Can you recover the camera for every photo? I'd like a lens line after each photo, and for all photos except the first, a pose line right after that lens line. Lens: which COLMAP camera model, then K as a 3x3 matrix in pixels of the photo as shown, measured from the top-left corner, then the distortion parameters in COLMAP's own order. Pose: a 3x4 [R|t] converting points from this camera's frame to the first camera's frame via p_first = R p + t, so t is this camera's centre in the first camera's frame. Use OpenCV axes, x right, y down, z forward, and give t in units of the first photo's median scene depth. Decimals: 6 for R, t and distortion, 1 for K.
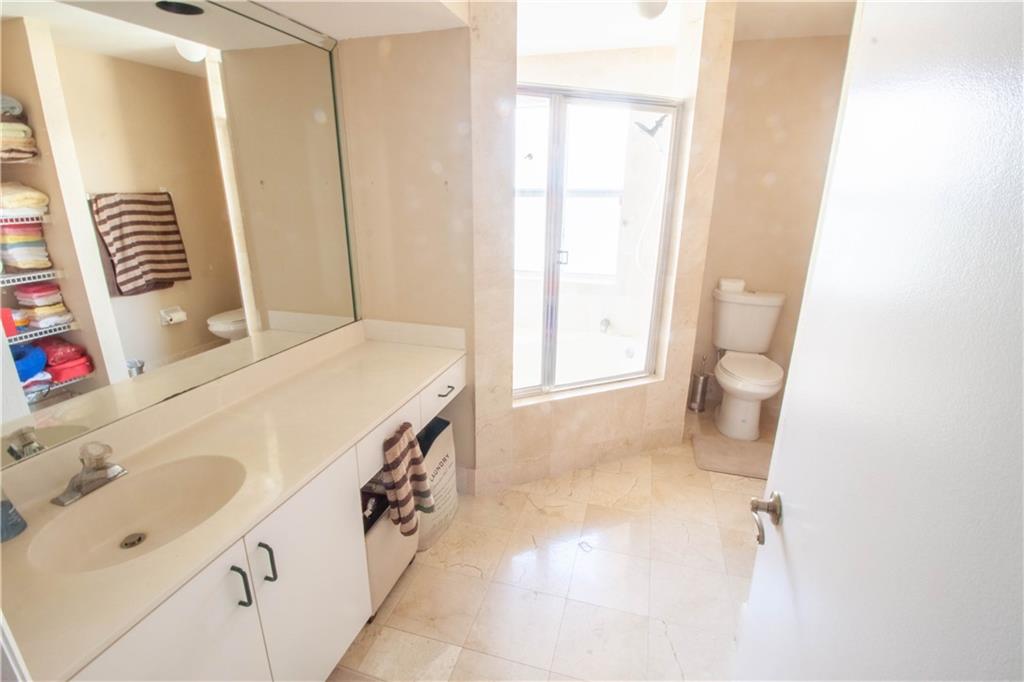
lens RADIAL K [[483.2, 0, 512.0], [0, 483.2, 341.0], [0, 0, 1]] dist [-0.000299, -0.000143]
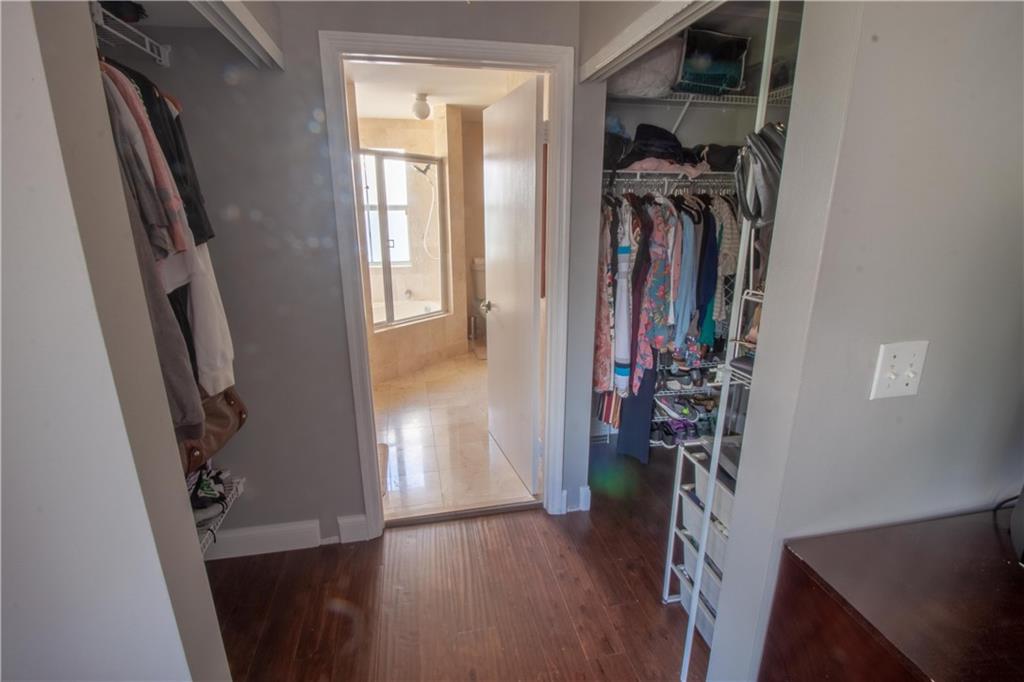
lens RADIAL K [[483.2, 0, 512.0], [0, 483.2, 341.0], [0, 0, 1]] dist [-0.000299, -0.000143]
pose [[0.877877, -0.143248, 0.456959, -0.315185], [0.156872, 0.987585, 0.008217, 0.201492], [-0.452462, 0.064470, 0.889450, -0.646135]]
